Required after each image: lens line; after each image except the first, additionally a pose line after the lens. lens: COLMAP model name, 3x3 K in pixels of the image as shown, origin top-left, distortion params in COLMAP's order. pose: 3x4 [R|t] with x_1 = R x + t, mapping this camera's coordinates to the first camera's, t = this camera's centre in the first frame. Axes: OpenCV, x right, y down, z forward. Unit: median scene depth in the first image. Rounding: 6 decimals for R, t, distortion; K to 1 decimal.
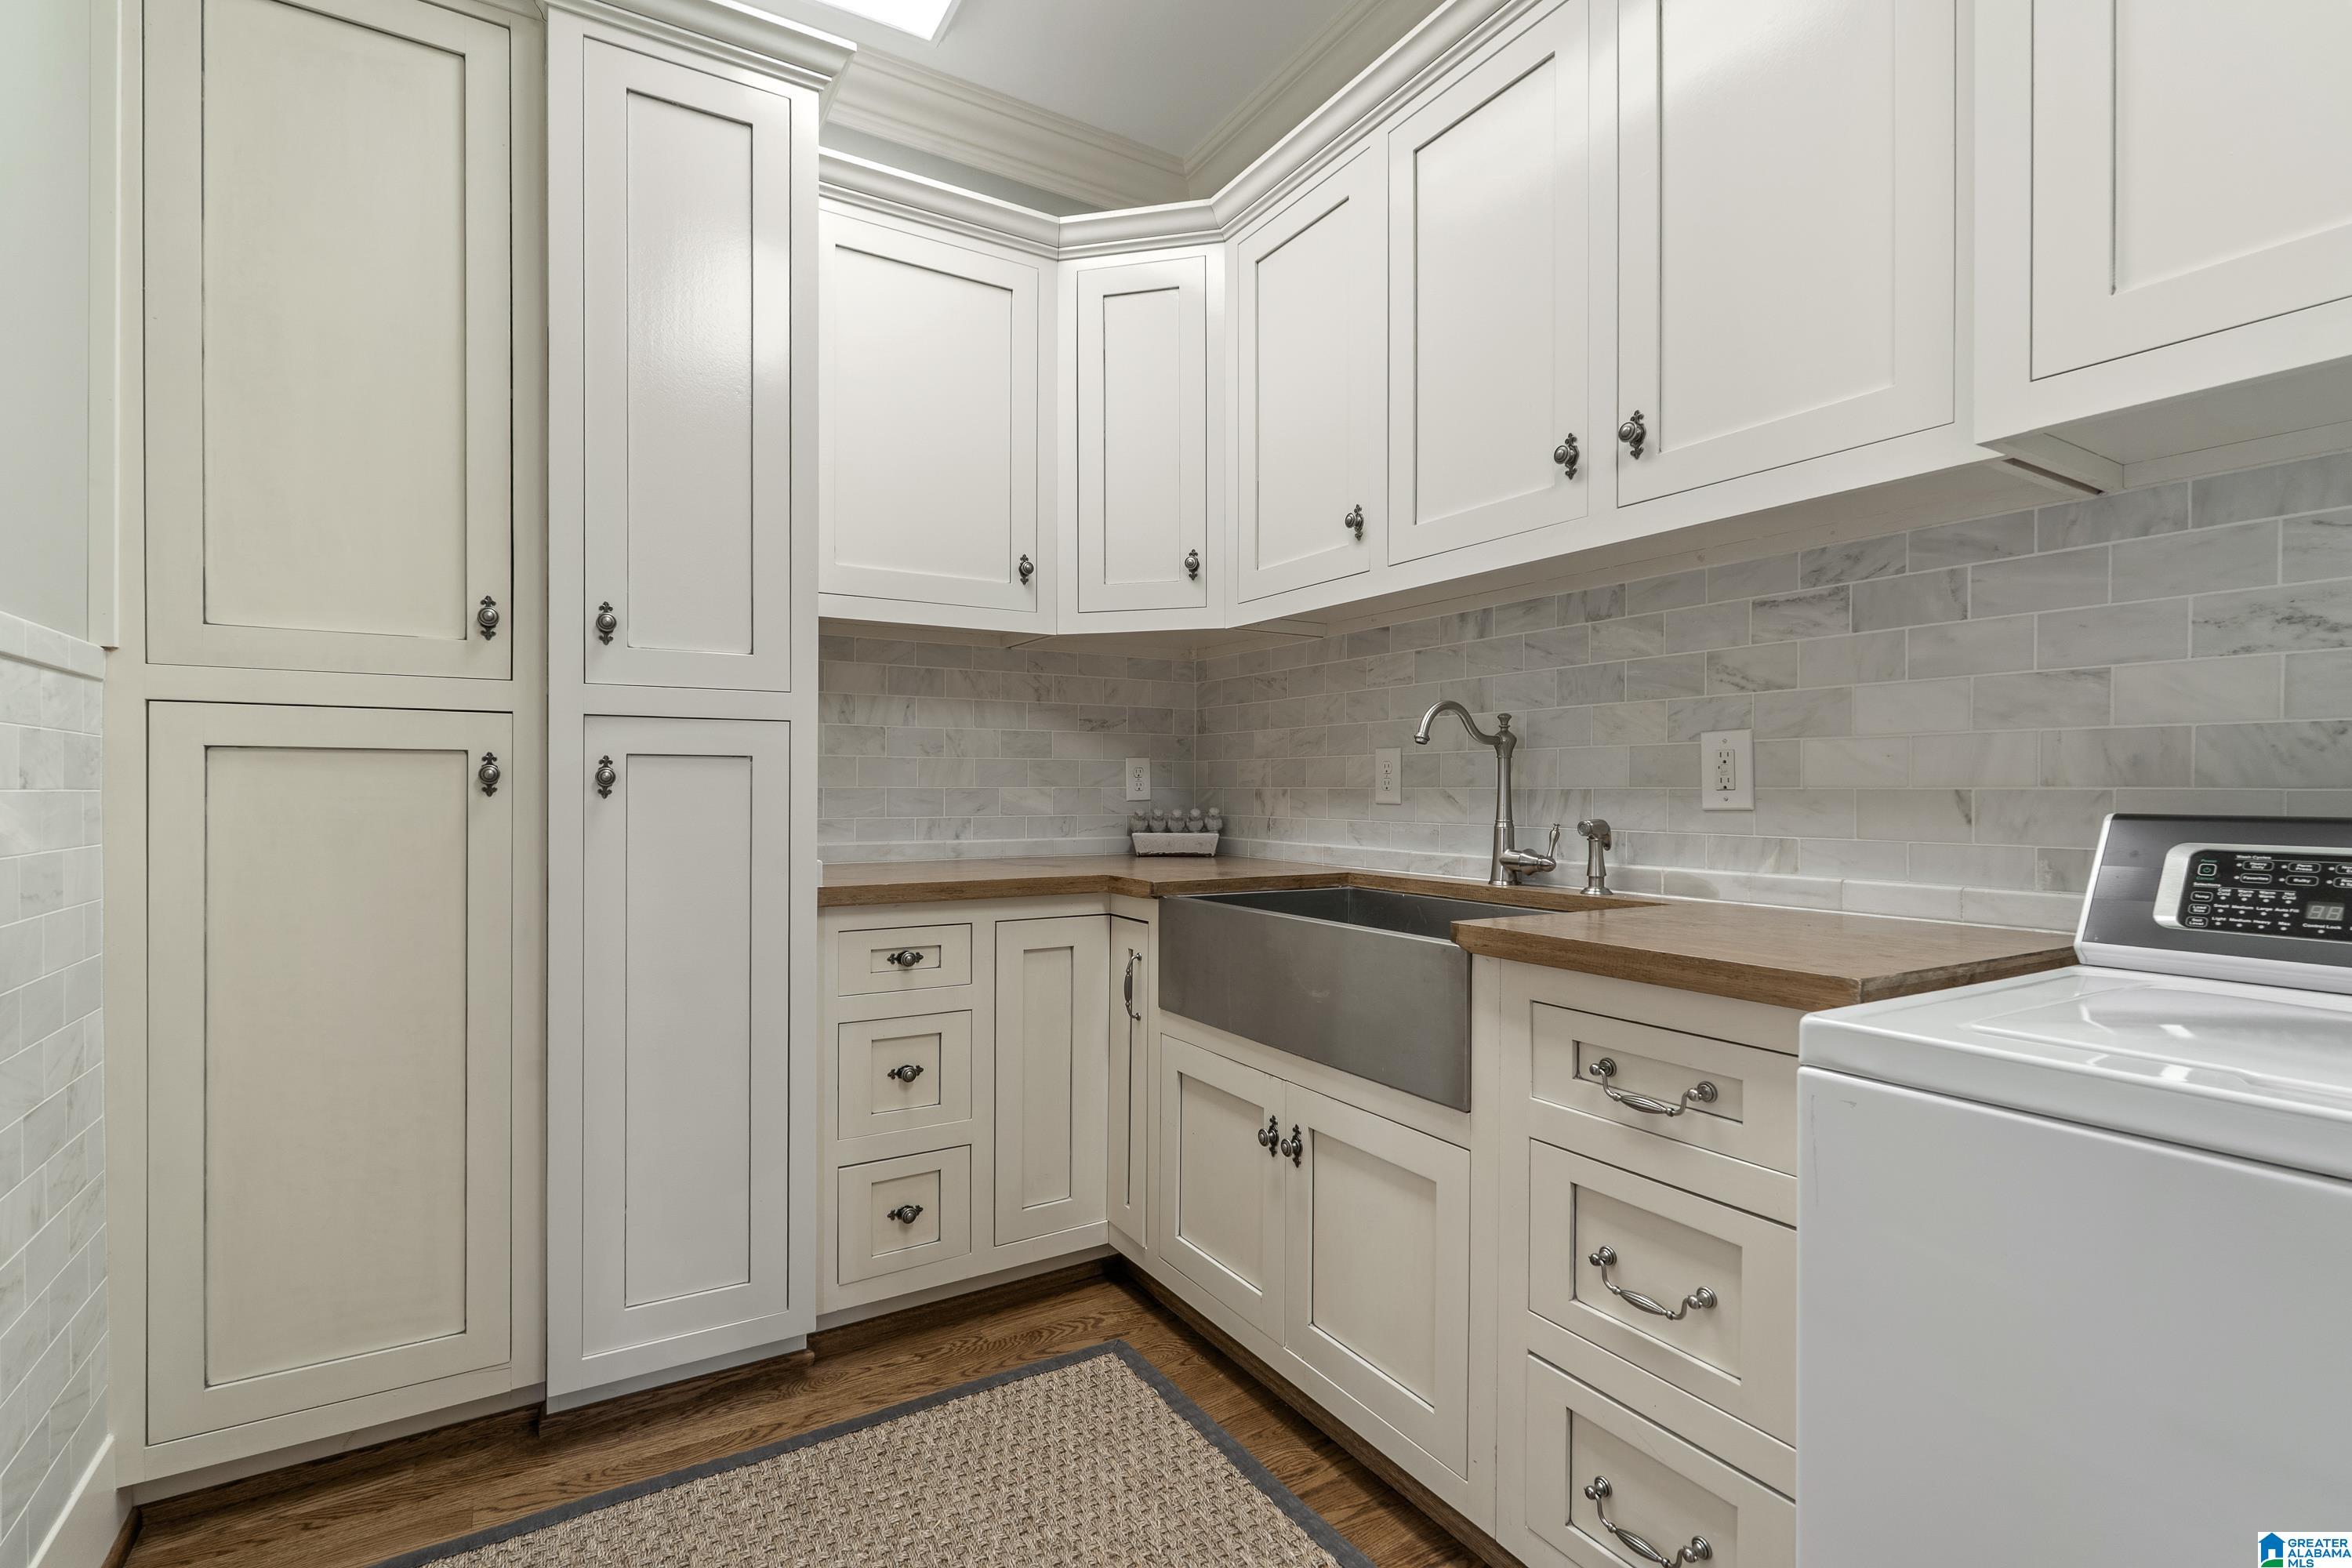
lens RADIAL K [[1124.4, 0, 1181.3], [0, 1124.4, 789.4], [0, 0, 1]] dist [-0.001841, -0.001809]
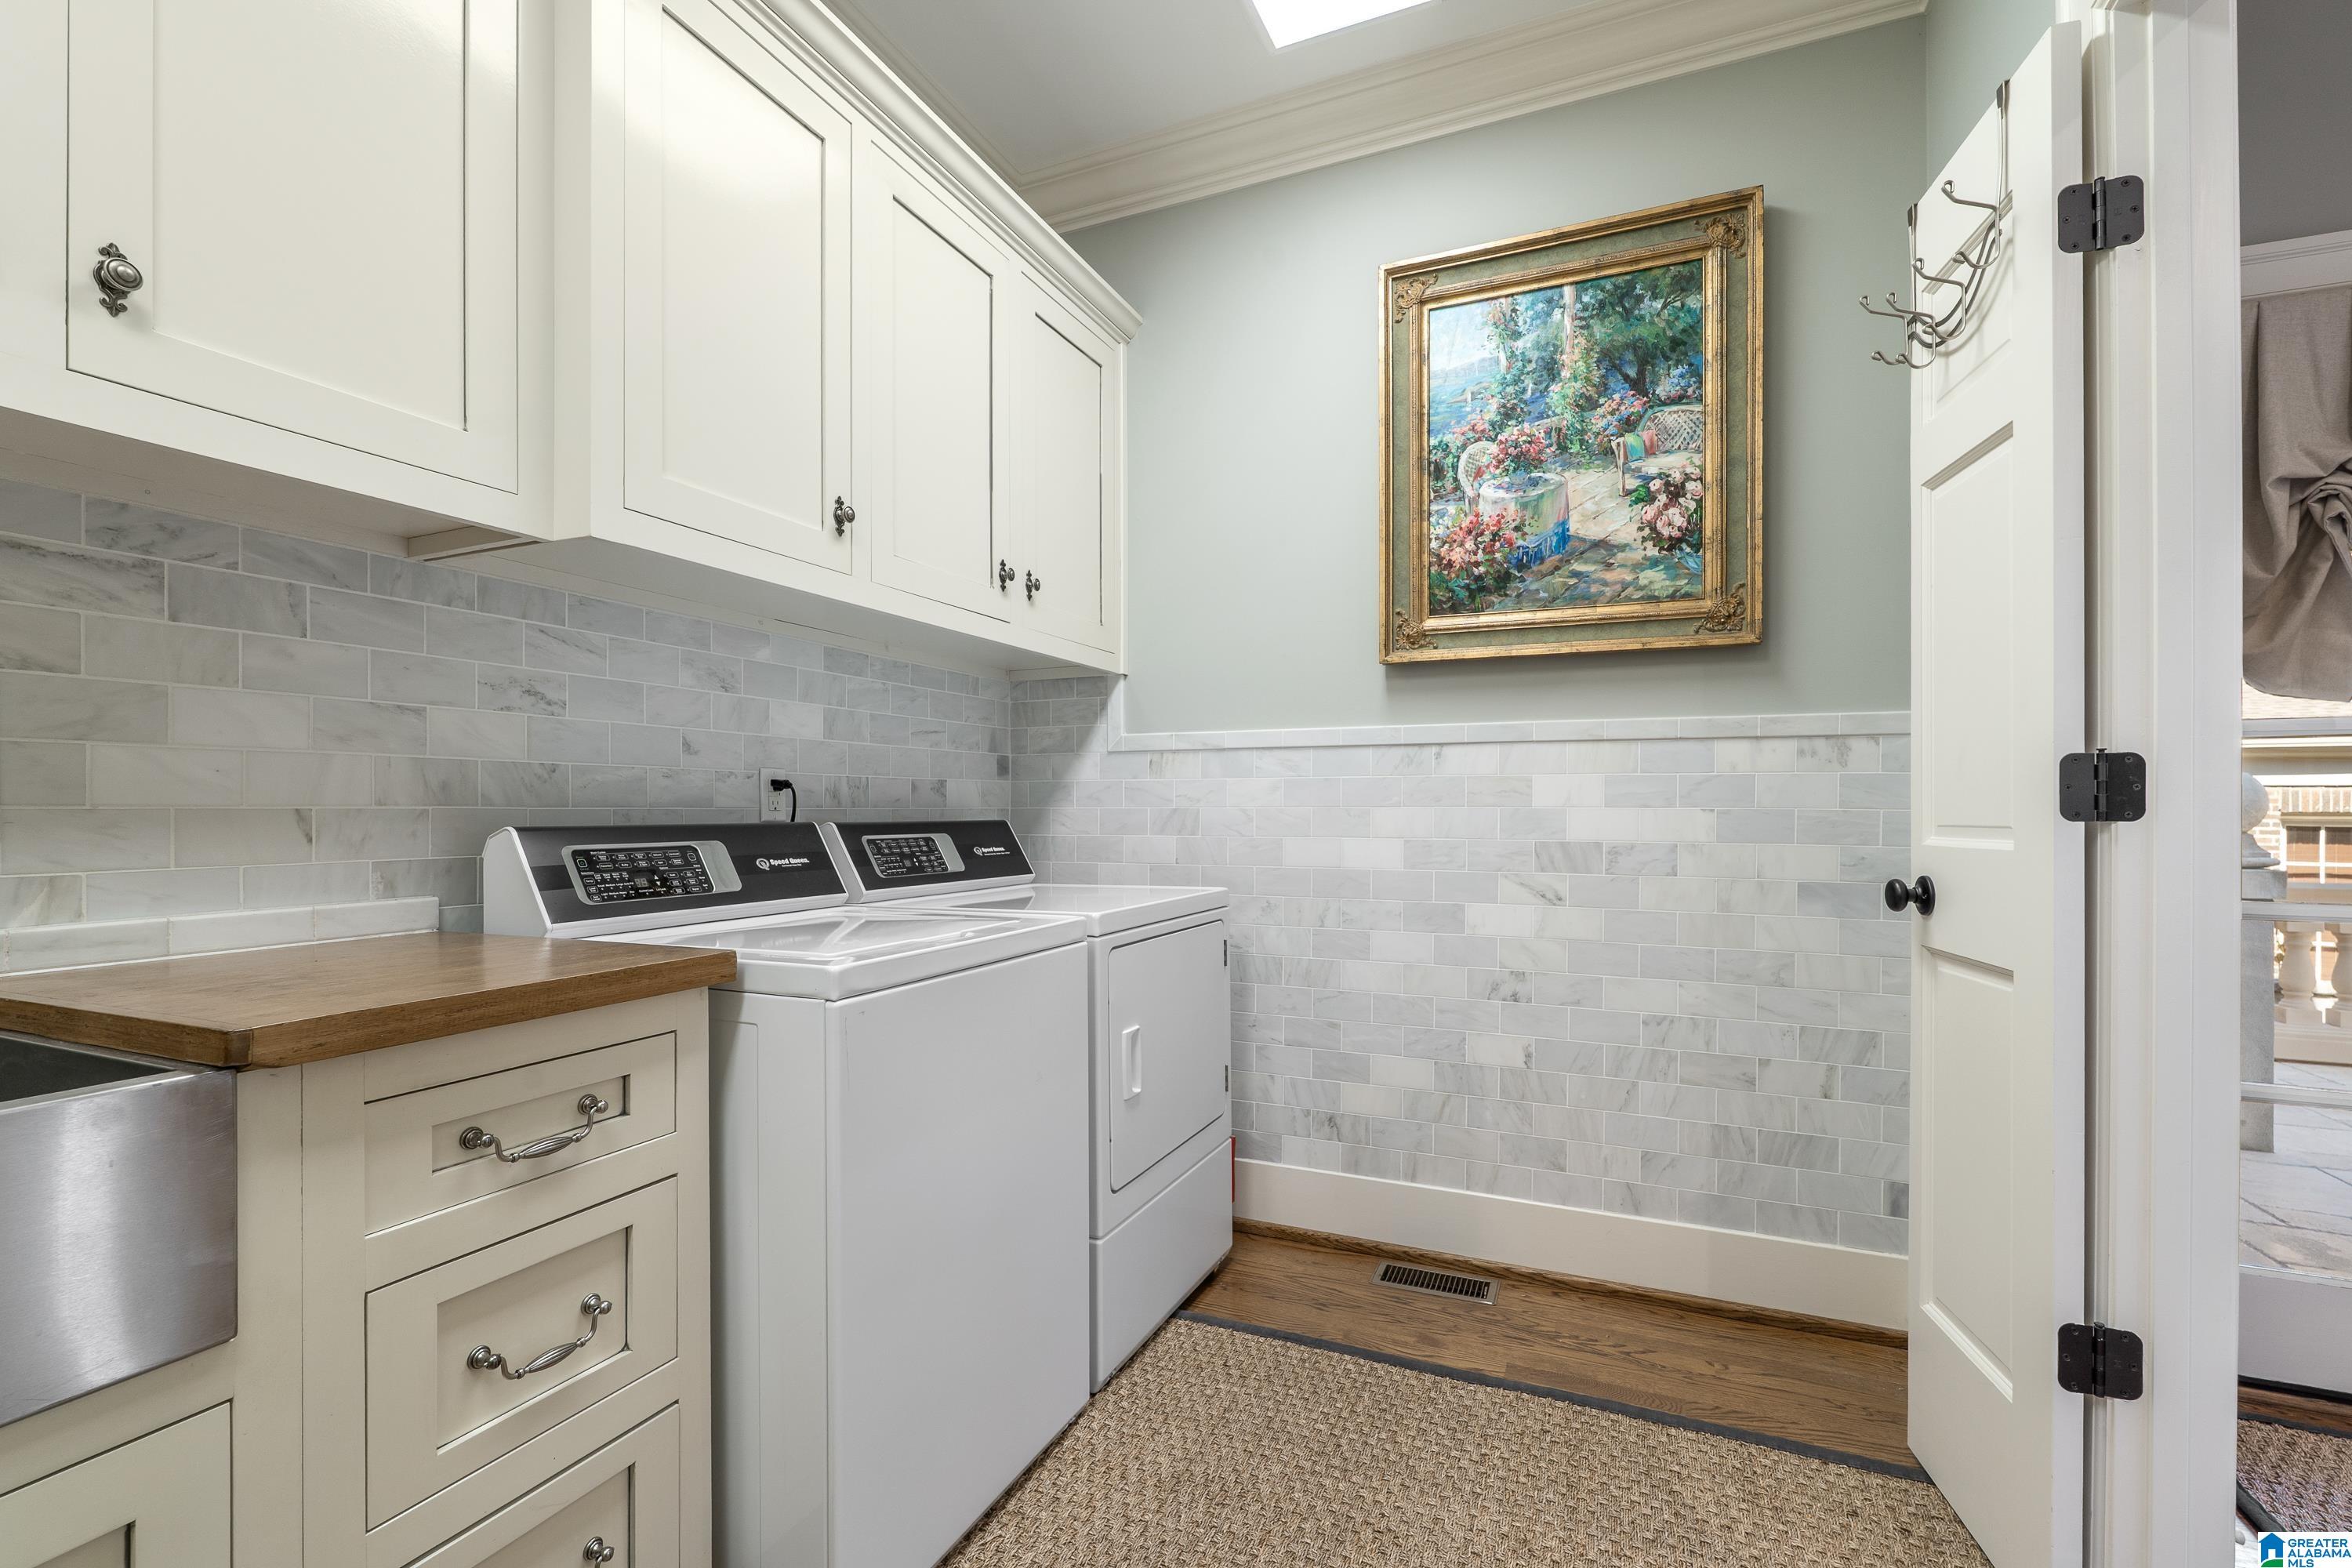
lens RADIAL K [[1058.3, 0, 1173.0], [0, 1058.3, 800.8], [0, 0, 1]] dist [-0.004764, -0.000428]
pose [[-0.582181, 0.003924, 0.813050, -0.522334], [-0.001112, 0.999984, -0.005622, -0.002344], [-0.813058, -0.004177, -0.582167, 0.938553]]
